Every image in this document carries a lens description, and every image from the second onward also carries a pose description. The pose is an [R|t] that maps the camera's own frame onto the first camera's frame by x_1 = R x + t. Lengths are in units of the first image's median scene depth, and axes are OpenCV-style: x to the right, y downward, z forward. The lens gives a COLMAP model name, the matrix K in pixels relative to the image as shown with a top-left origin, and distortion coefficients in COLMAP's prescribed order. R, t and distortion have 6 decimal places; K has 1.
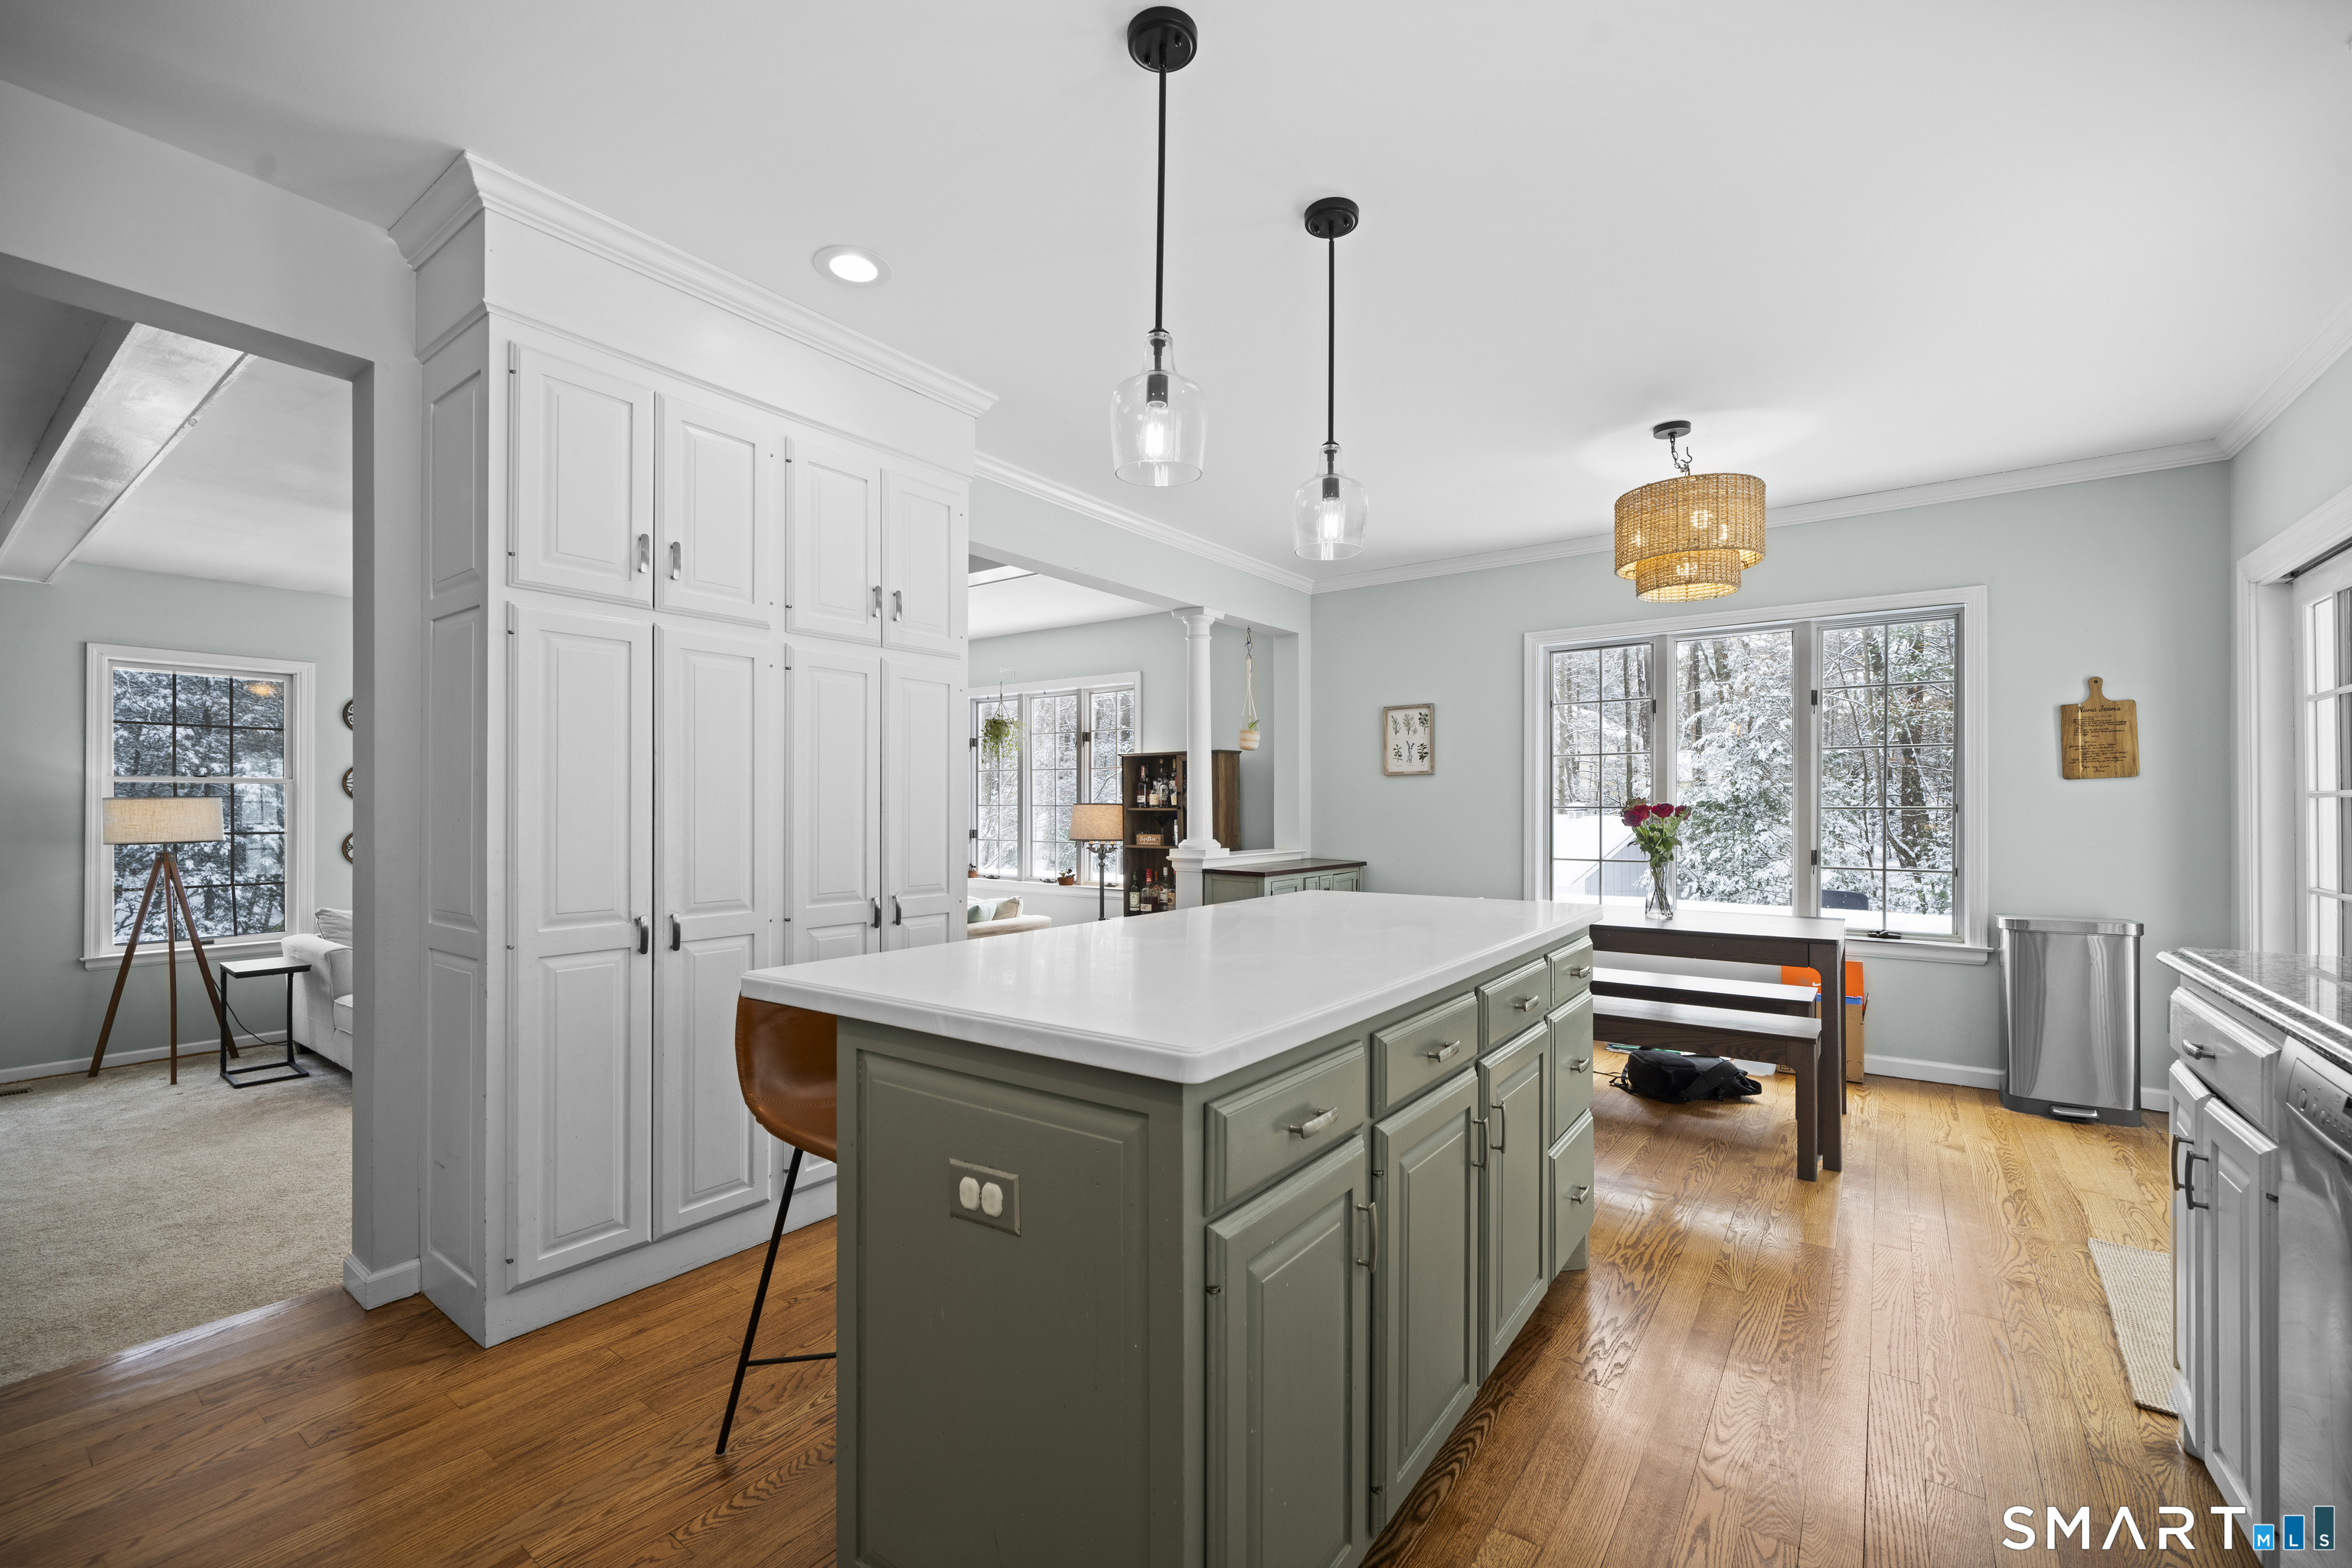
lens RADIAL K [[976.0, 0, 1177.0], [0, 976.0, 800.6], [0, 0, 1]] dist [-0.001386, -0.000028]
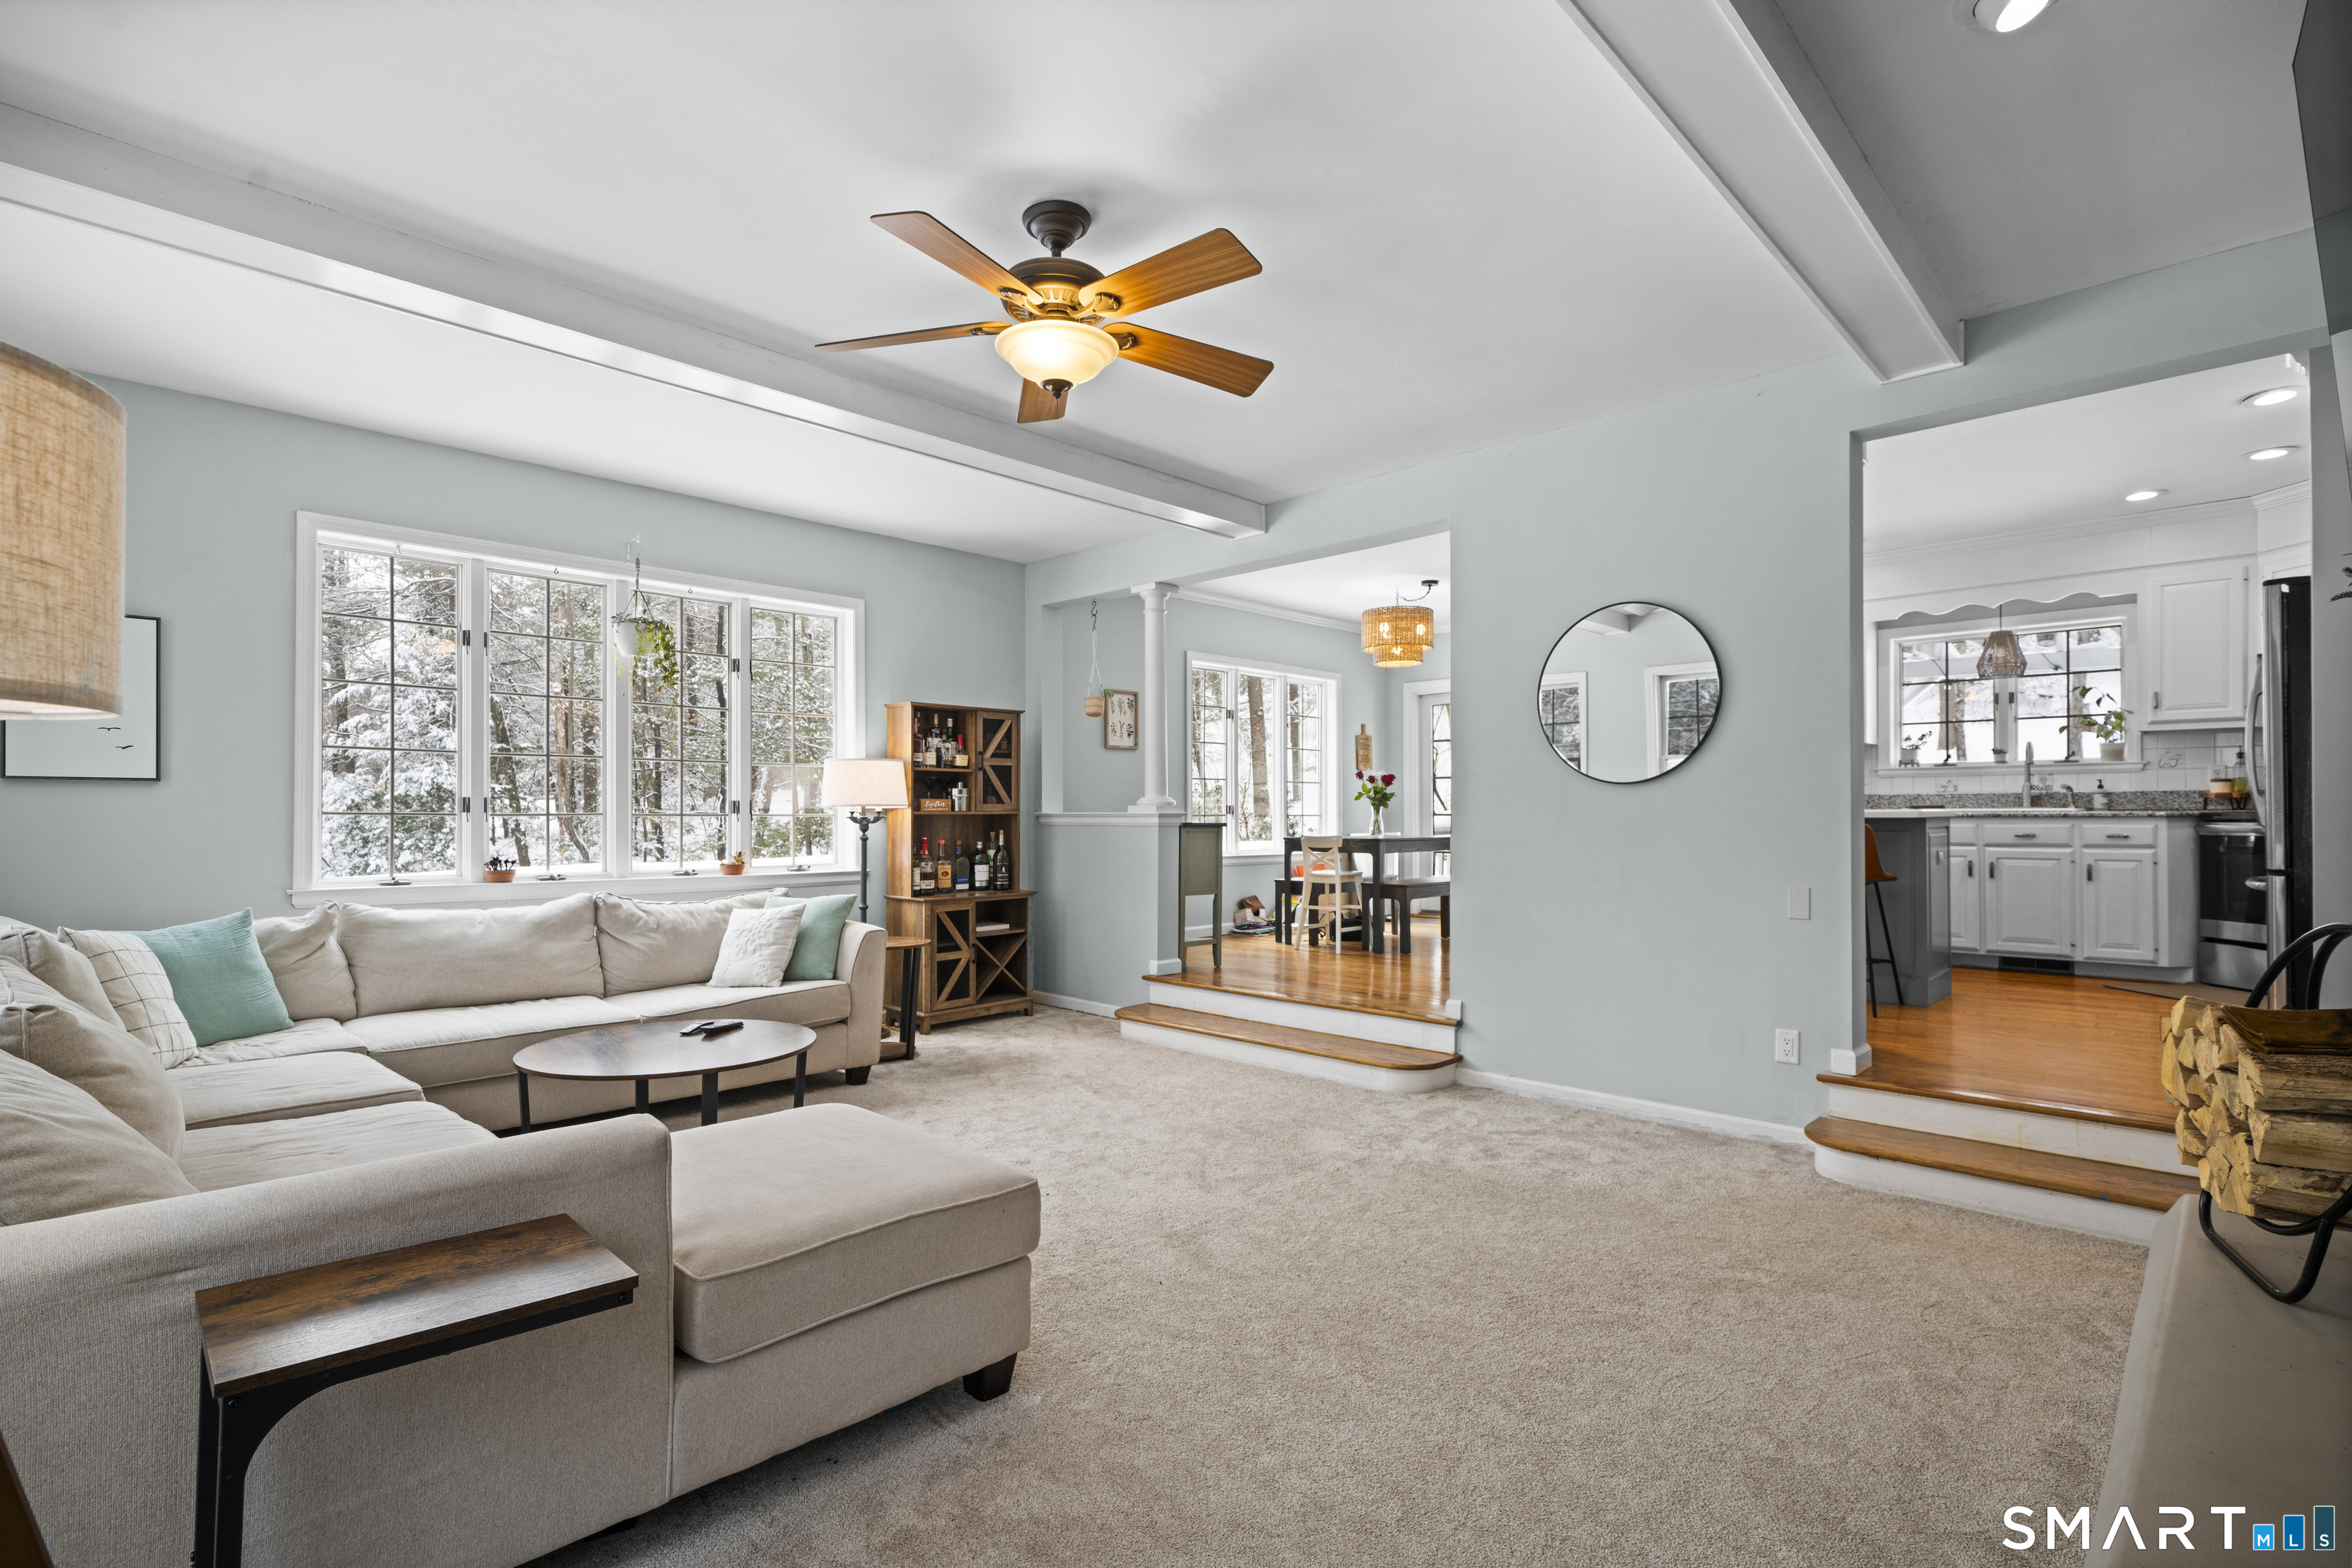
lens RADIAL K [[1116.8, 0, 1174.8], [0, 1116.8, 801.0], [0, 0, 1]] dist [0.008830, 0.000263]
pose [[0.139266, 0.012958, 0.990170, -1.603298], [-0.003471, 0.999915, -0.012597, 0.079047], [-0.990249, -0.001683, 0.139299, 1.074038]]
